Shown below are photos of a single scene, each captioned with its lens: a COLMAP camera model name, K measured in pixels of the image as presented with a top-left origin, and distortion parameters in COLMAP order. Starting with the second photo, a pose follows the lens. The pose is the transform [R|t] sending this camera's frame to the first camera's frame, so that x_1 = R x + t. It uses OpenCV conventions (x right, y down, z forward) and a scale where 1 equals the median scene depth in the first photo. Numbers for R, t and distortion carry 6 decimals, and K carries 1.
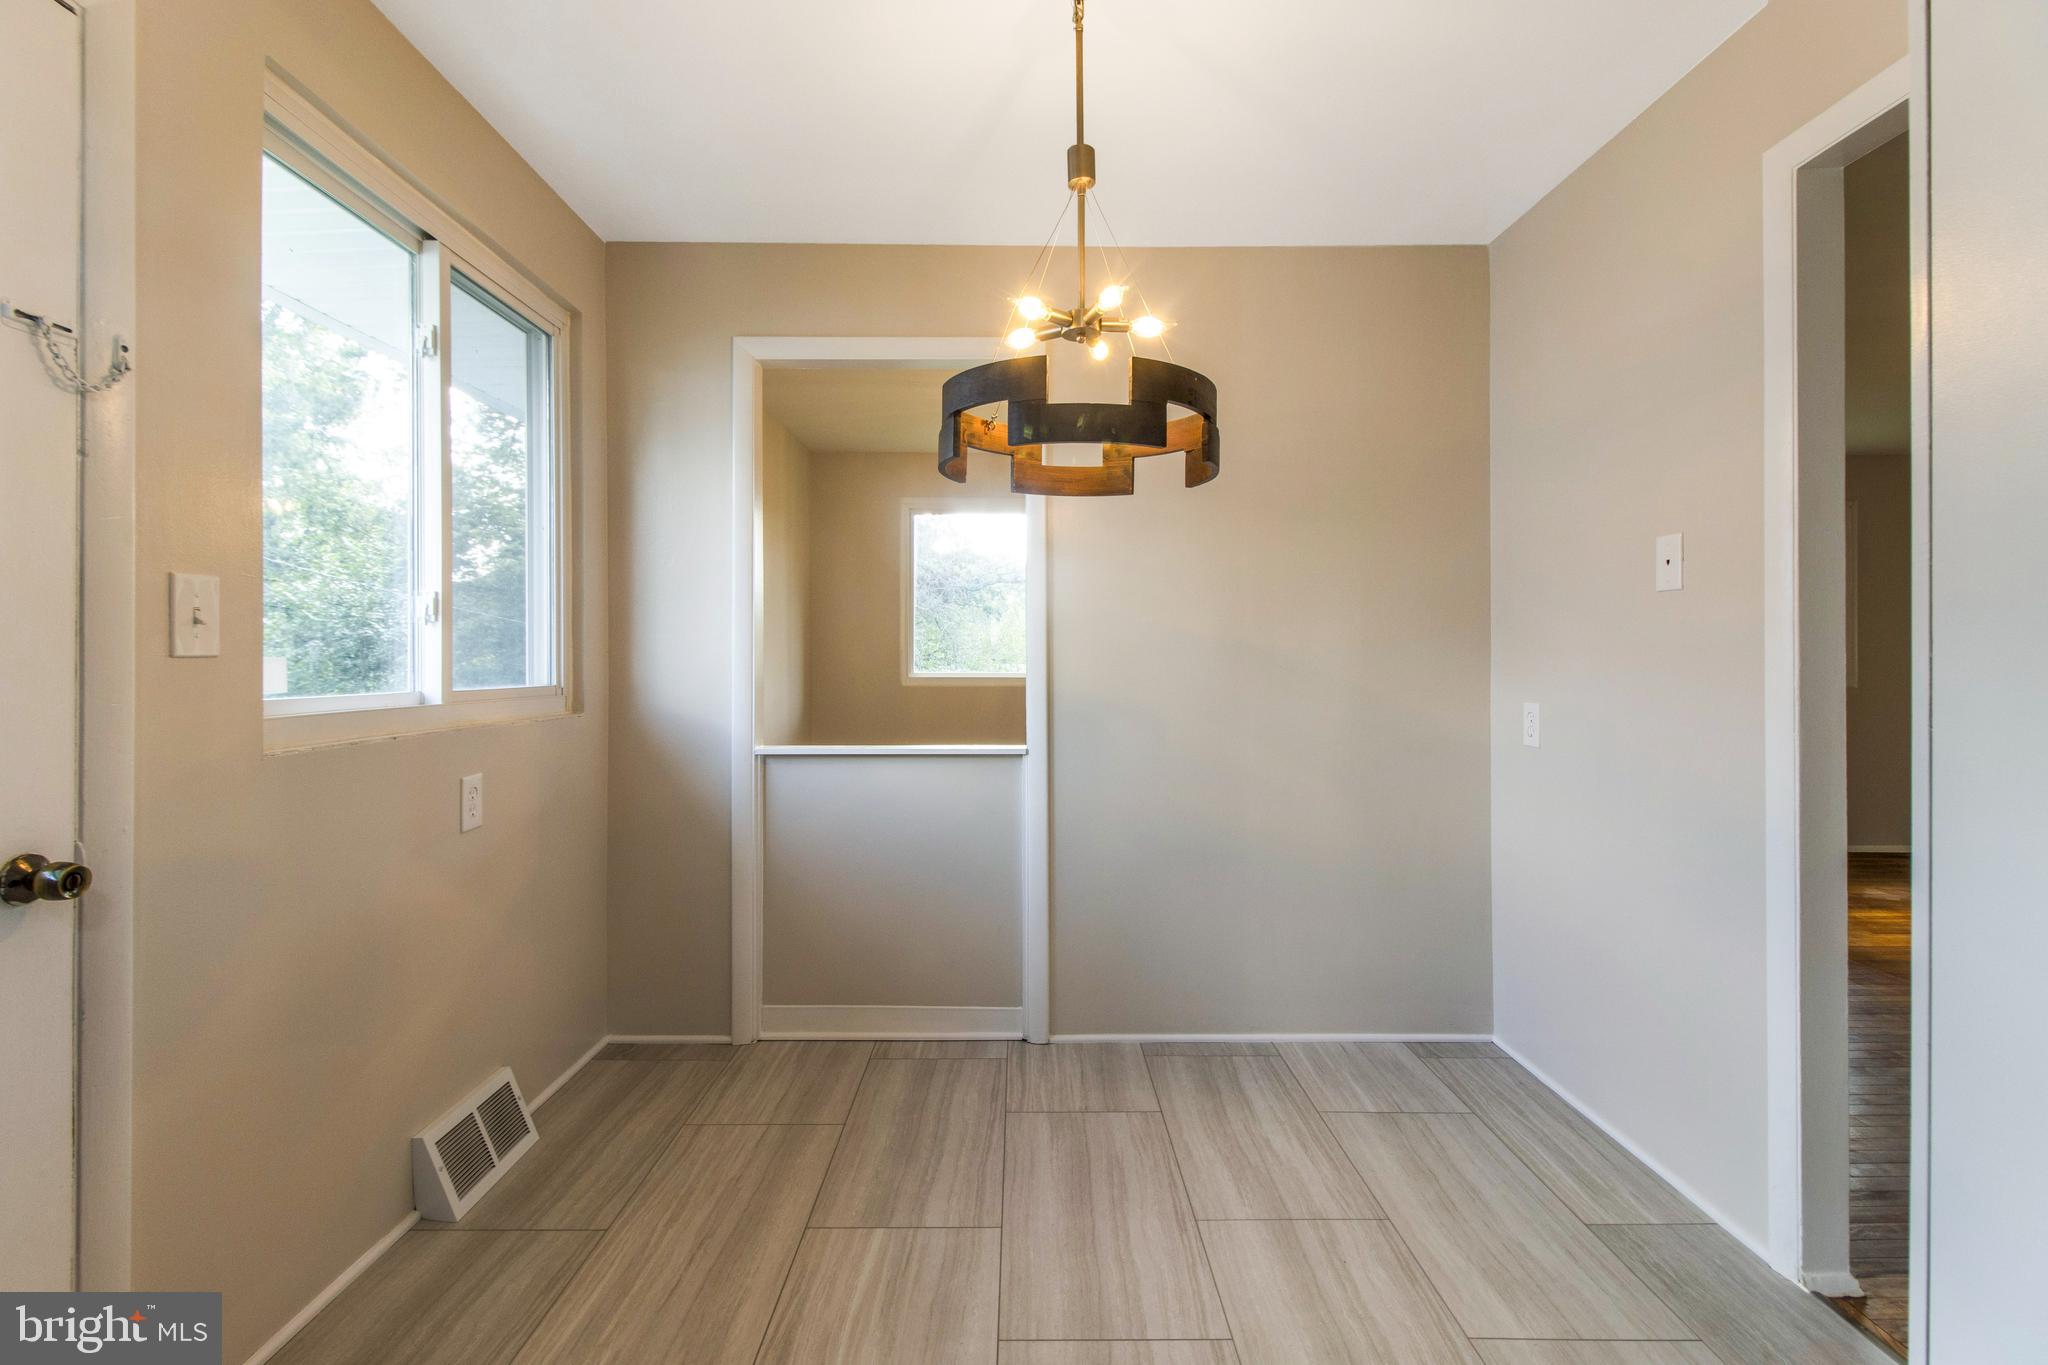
lens RADIAL K [[939.6, 0, 1029.3], [0, 939.6, 660.8], [0, 0, 1]] dist [0.027425, -0.001068]
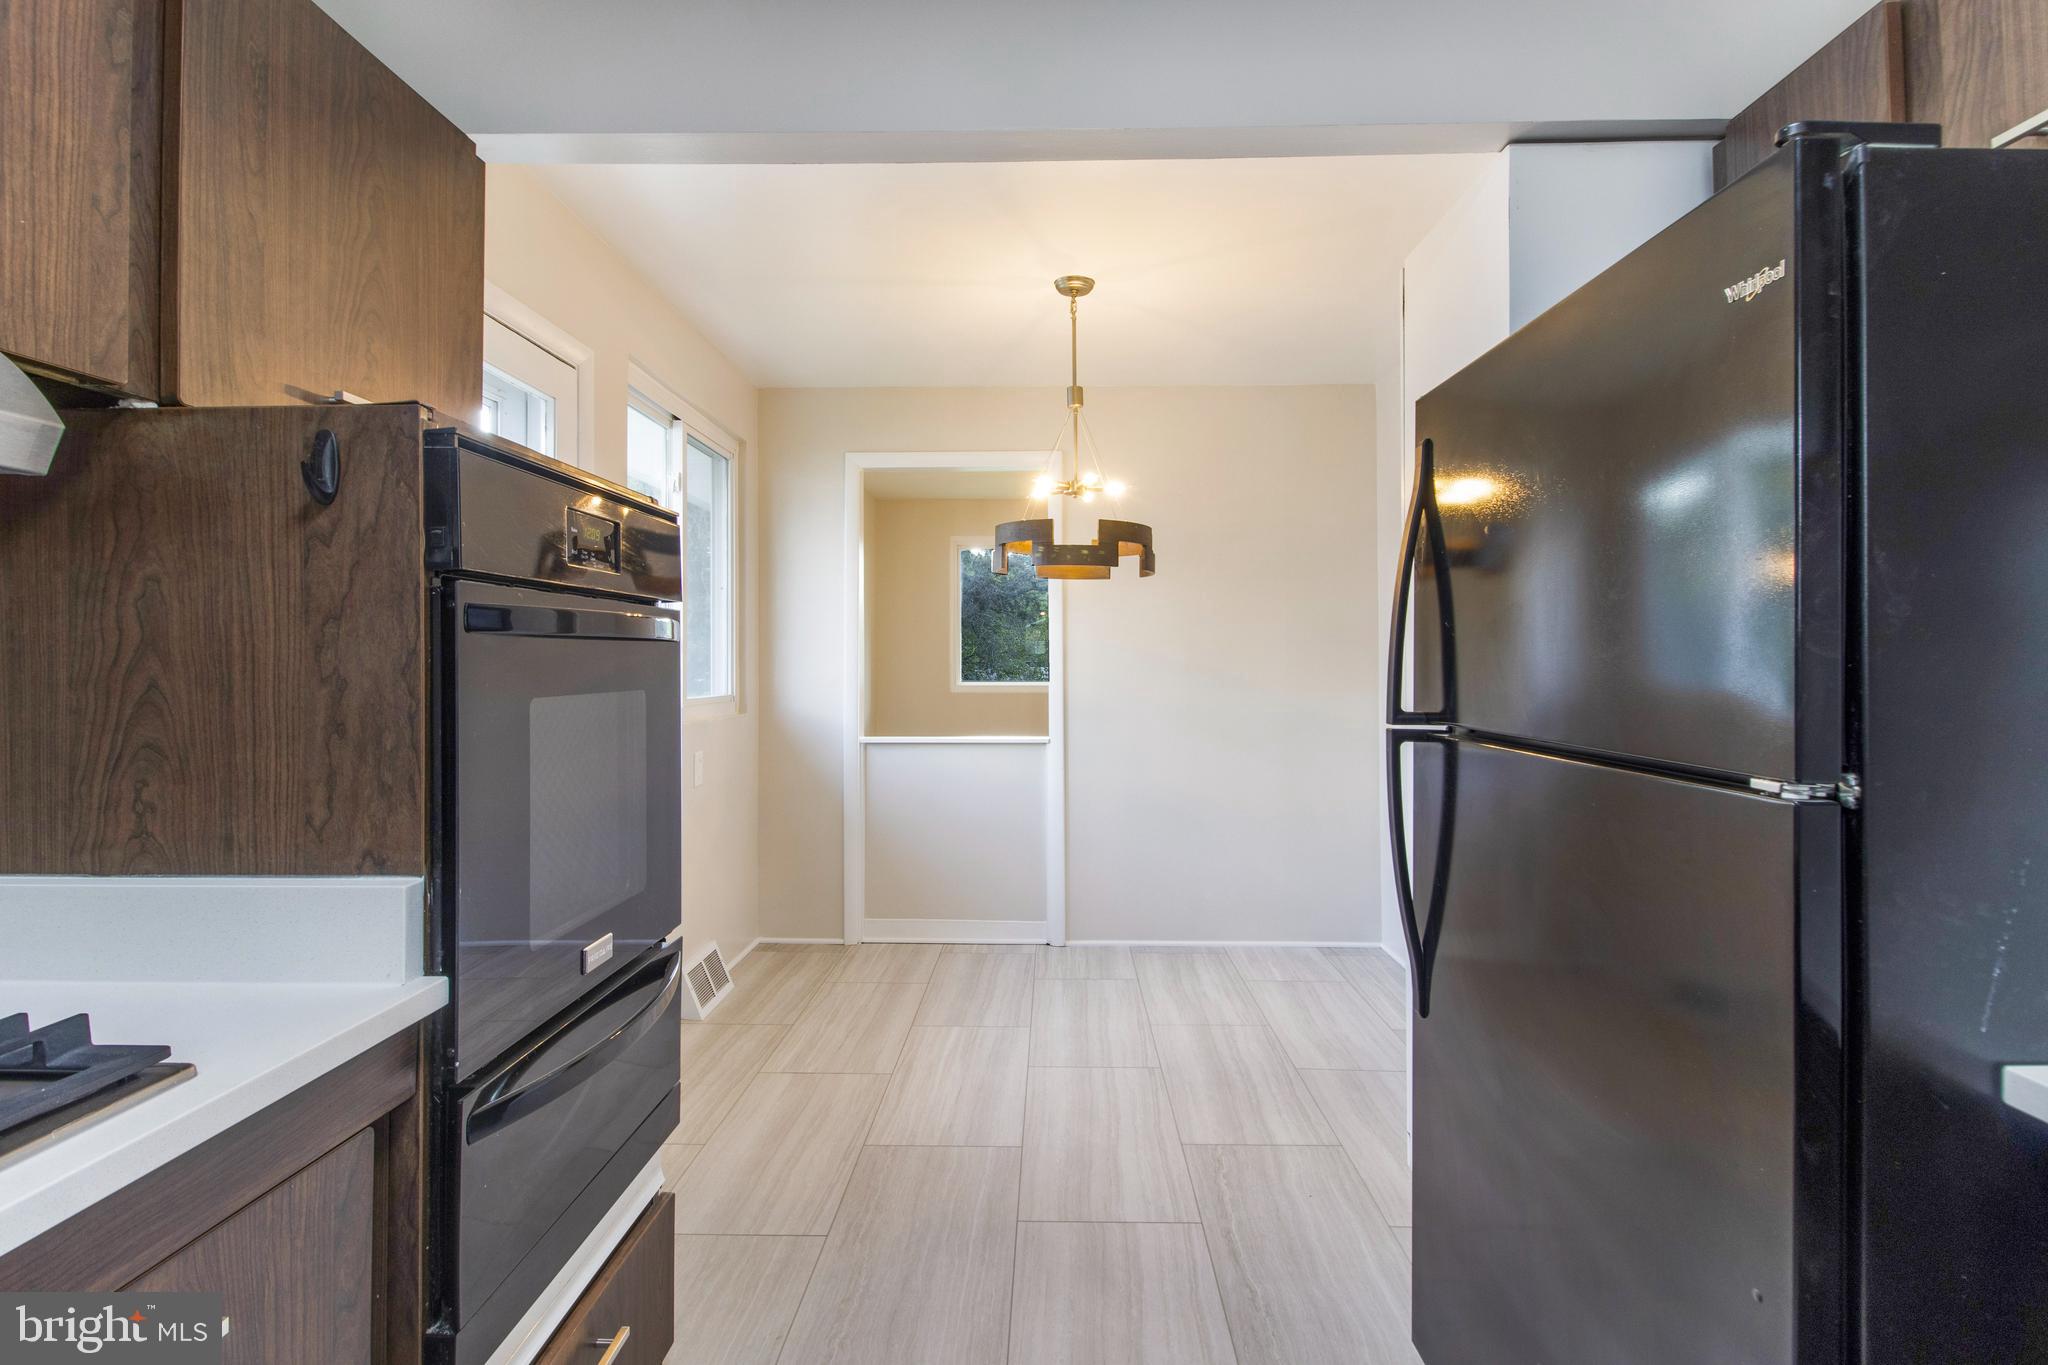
lens RADIAL K [[939.6, 0, 1029.3], [0, 939.6, 660.8], [0, 0, 1]] dist [0.027425, -0.001068]
pose [[0.999308, -0.001344, -0.037181, 0.023819], [0.001218, 0.999993, -0.003407, -0.023640], [0.037186, 0.003360, 0.999303, -0.503227]]
